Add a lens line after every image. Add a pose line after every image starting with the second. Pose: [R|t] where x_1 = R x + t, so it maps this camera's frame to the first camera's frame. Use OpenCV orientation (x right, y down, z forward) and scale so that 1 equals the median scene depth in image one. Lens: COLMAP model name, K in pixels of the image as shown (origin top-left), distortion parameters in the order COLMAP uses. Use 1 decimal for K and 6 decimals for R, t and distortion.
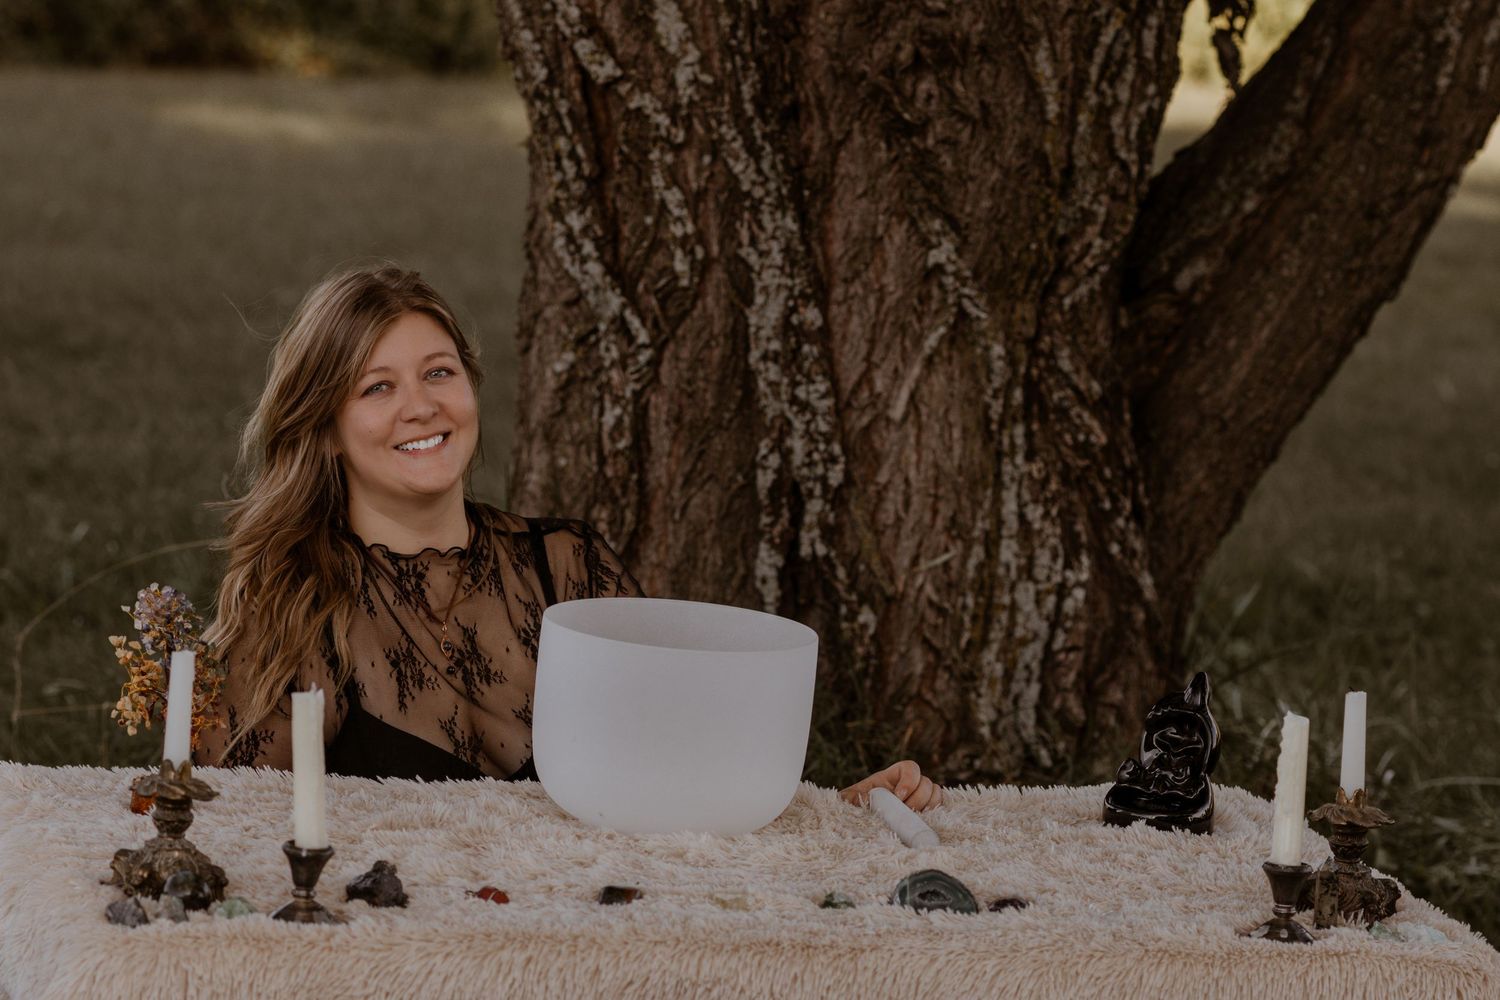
lens RADIAL K [[6964.2, 0, 782.6], [0, 6964.2, 419.7], [0, 0, 1]] dist [0.105373, 0.000000]
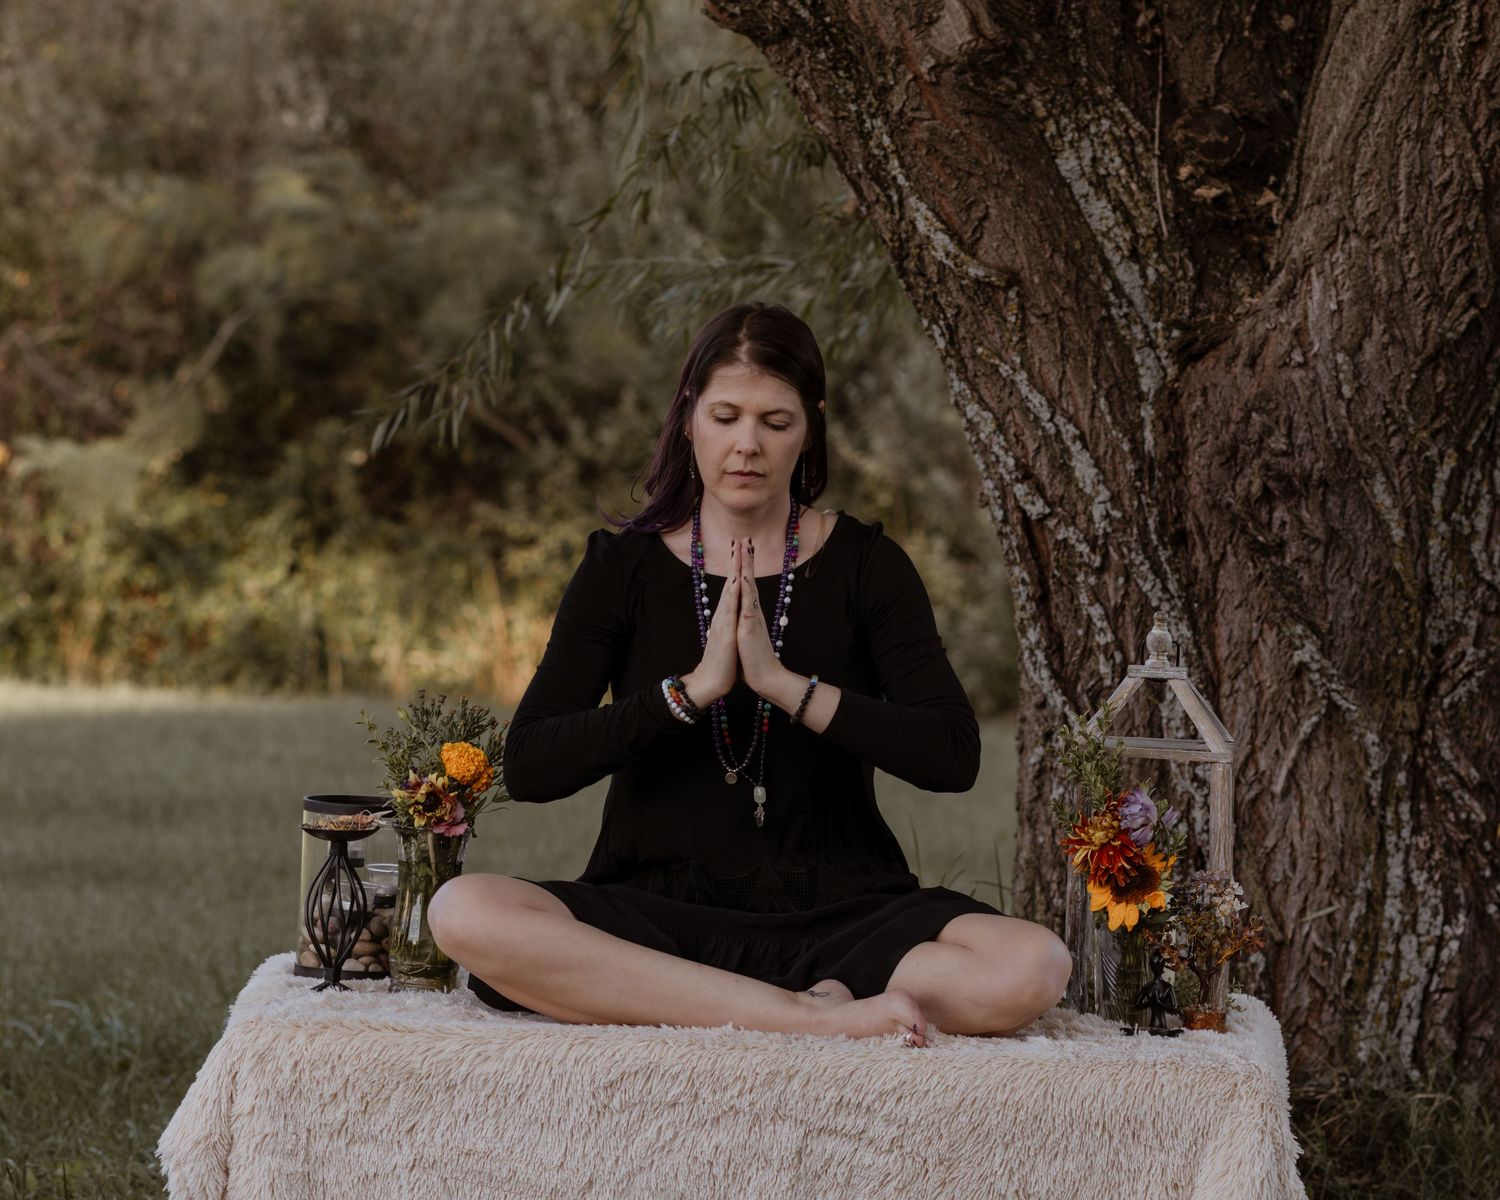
lens RADIAL K [[10598.9, 0, 822.7], [0, 10598.9, 556.1], [0, 0, 1]] dist [0.710417, 0.000000]
pose [[0.956906, -0.017869, -0.289847, 0.476799], [-0.008950, 0.995816, -0.090939, 0.127608], [0.290259, 0.089615, 0.952743, -0.785796]]
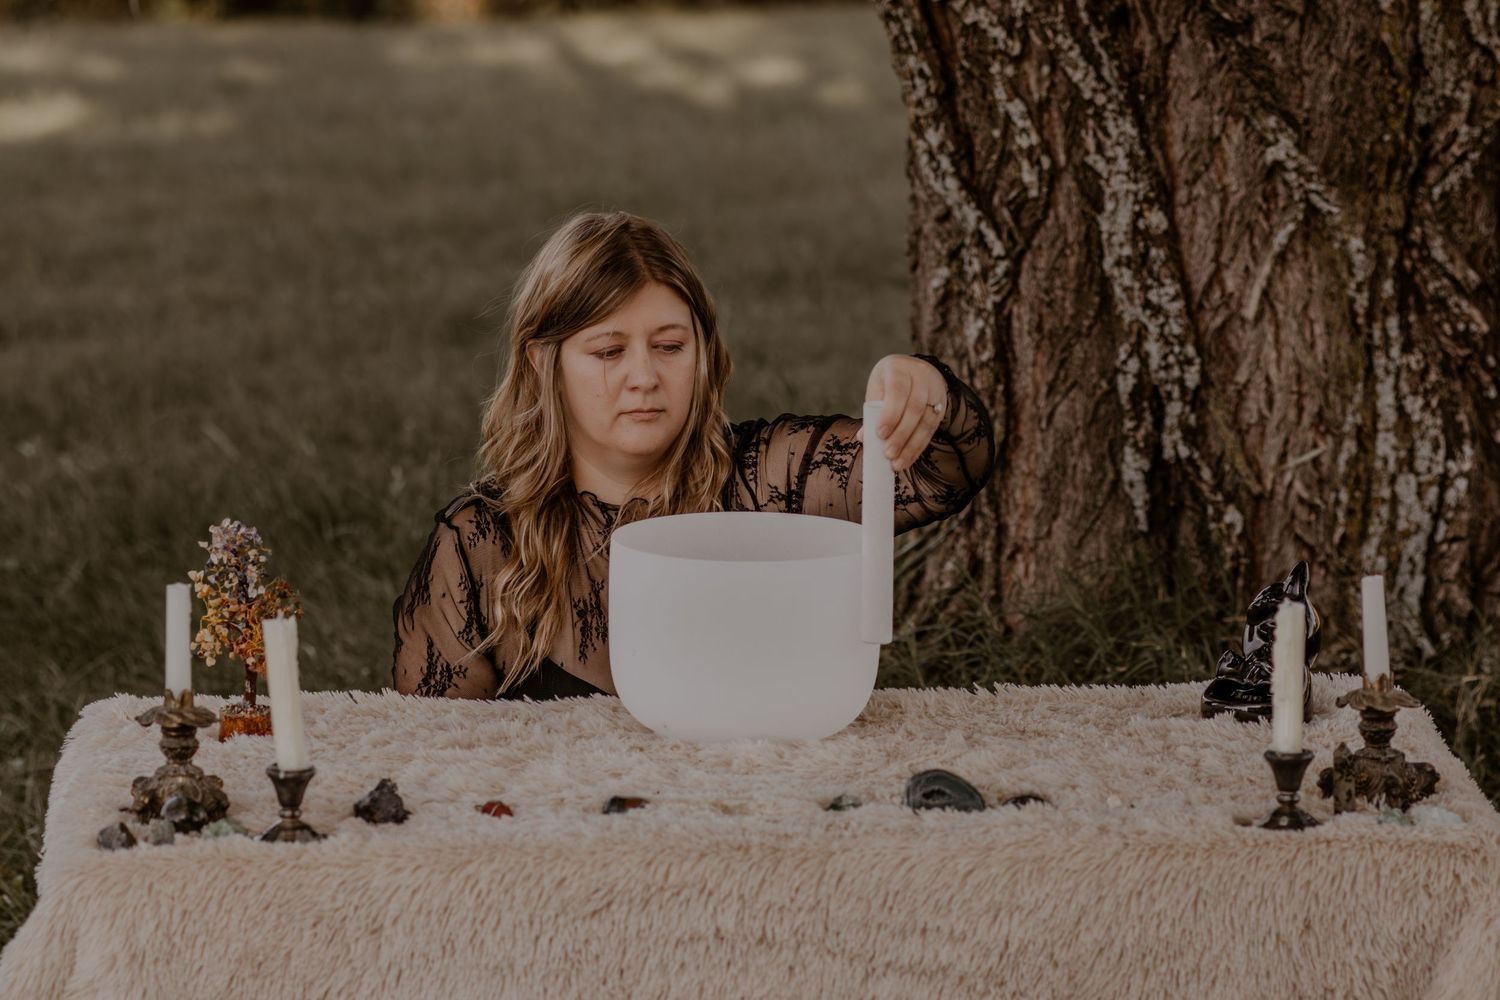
lens RADIAL K [[6964.2, 0, 743.2], [0, 6964.2, 486.1], [0, 0, 1]] dist [0.105373, 0.000000]
pose [[0.973539, -0.043771, -0.224288, 0.169265], [0.048528, 0.998698, 0.015741, 0.004750], [0.223307, -0.026209, 0.974396, 0.006928]]
